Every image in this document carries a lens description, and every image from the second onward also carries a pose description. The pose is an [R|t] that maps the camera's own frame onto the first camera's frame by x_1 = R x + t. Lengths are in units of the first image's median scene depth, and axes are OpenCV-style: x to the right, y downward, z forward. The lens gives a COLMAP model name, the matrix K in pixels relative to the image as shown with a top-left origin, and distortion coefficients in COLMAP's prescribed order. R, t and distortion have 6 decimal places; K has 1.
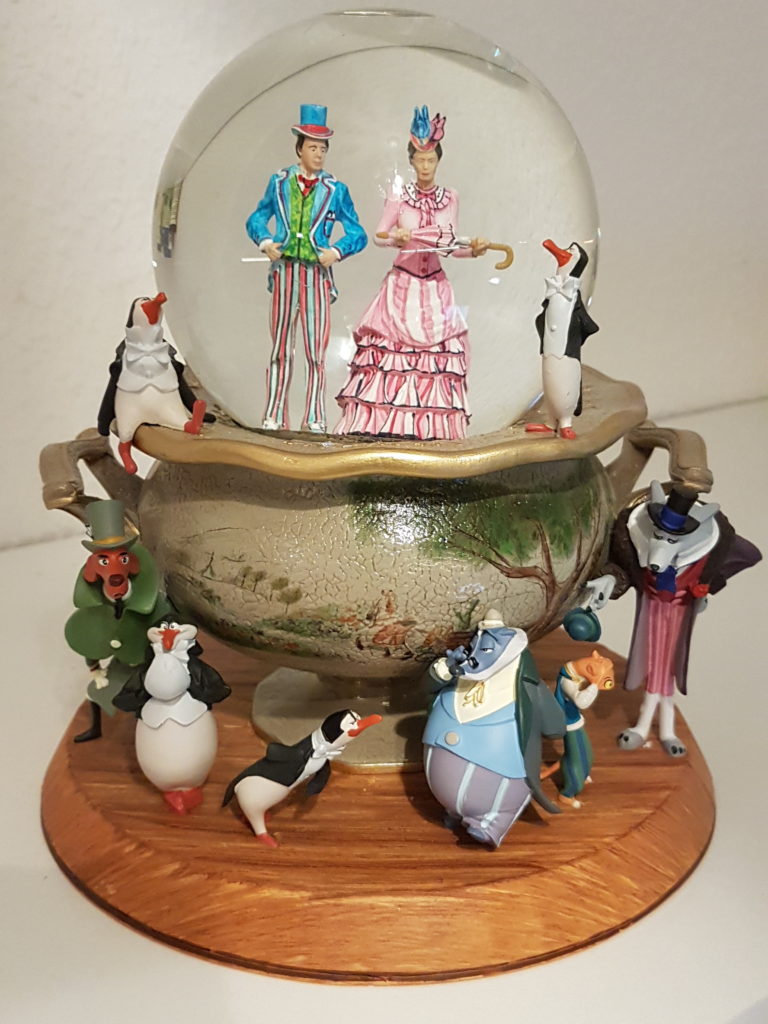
lens RADIAL K [[1263.3, 0, 384.0], [0, 1263.3, 512.0], [0, 0, 1]] dist [0.375996, -1.103110]
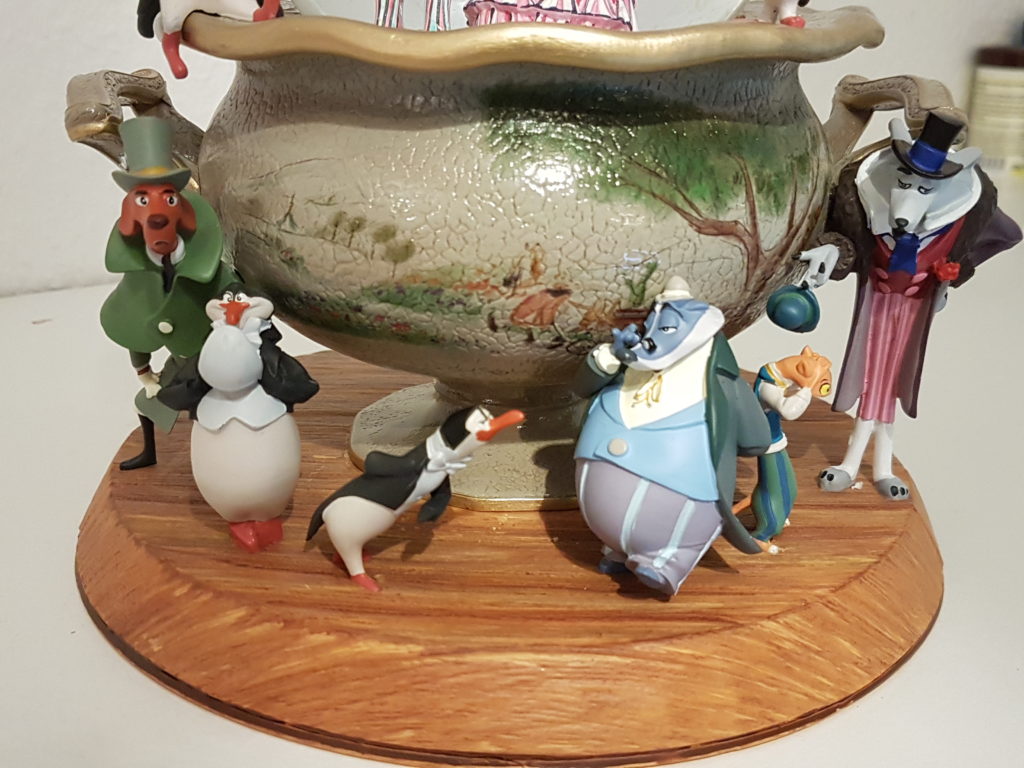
lens RADIAL K [[1263.3, 0, 496.7], [0, 1263.3, 385.4], [0, 0, 1]] dist [0.375996, -1.103110]
pose [[0.999858, 0.016876, -0.000053, -0.016299], [-0.016866, 0.999327, 0.032588, 0.116504], [0.000603, -0.032583, 0.999469, 0.265816]]
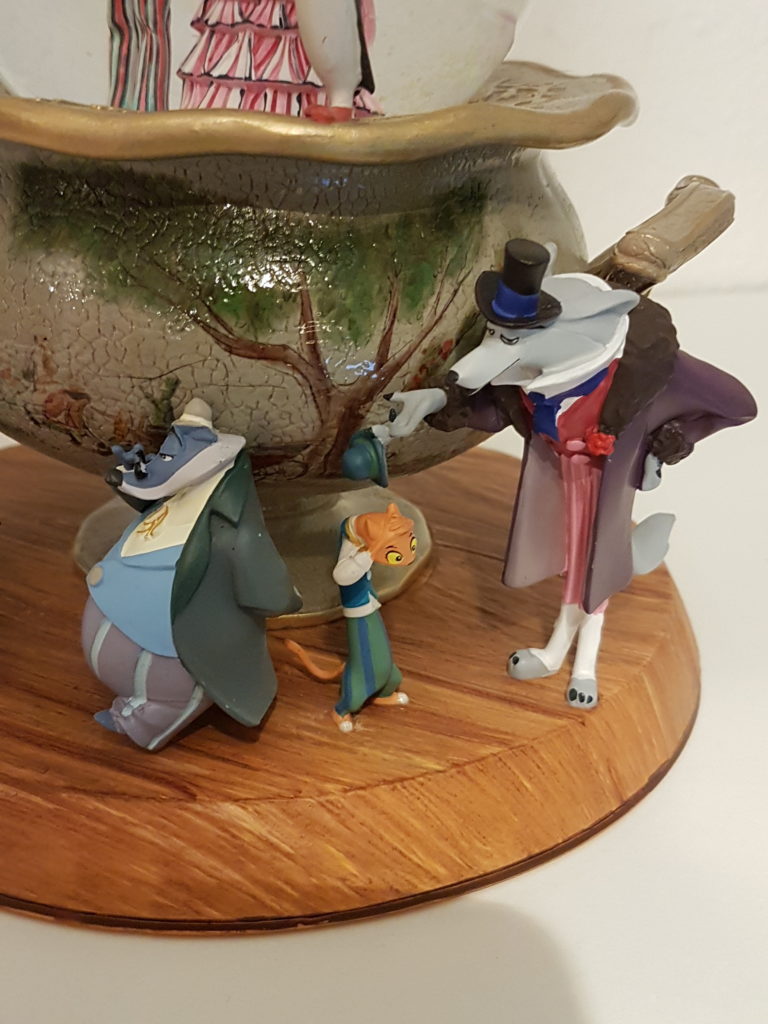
lens RADIAL K [[1263.3, 0, 384.0], [0, 1263.3, 512.0], [0, 0, 1]] dist [0.375996, -1.103110]
pose [[0.879281, 0.205082, -0.429891, 0.452603], [-0.156912, 0.976896, 0.145093, 0.024486], [0.449715, -0.060122, 0.891146, 0.466235]]
